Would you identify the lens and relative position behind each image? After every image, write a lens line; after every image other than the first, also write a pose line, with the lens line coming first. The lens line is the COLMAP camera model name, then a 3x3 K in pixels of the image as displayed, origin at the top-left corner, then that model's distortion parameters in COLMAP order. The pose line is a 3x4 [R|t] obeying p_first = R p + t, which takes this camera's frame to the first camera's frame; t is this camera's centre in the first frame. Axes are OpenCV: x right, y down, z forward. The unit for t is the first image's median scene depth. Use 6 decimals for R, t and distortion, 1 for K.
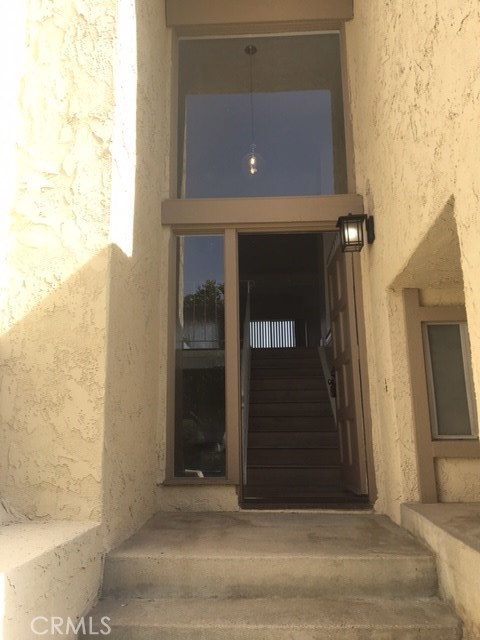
lens RADIAL K [[539.4, 0, 240.0], [0, 539.4, 320.0], [0, 0, 1]] dist [0.101857, -0.166459]
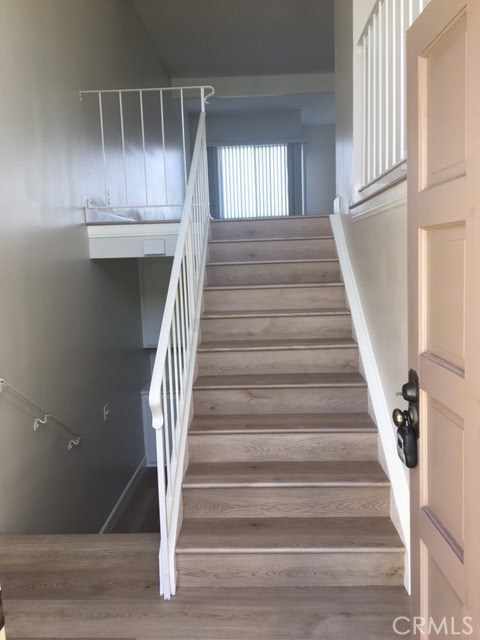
lens RADIAL K [[539.4, 0, 240.0], [0, 539.4, 320.0], [0, 0, 1]] dist [0.101857, -0.166459]
pose [[0.999737, -0.009720, 0.020766, 0.038668], [0.002378, 0.944775, 0.327710, -0.033194], [-0.022804, -0.327575, 0.944550, 0.444240]]
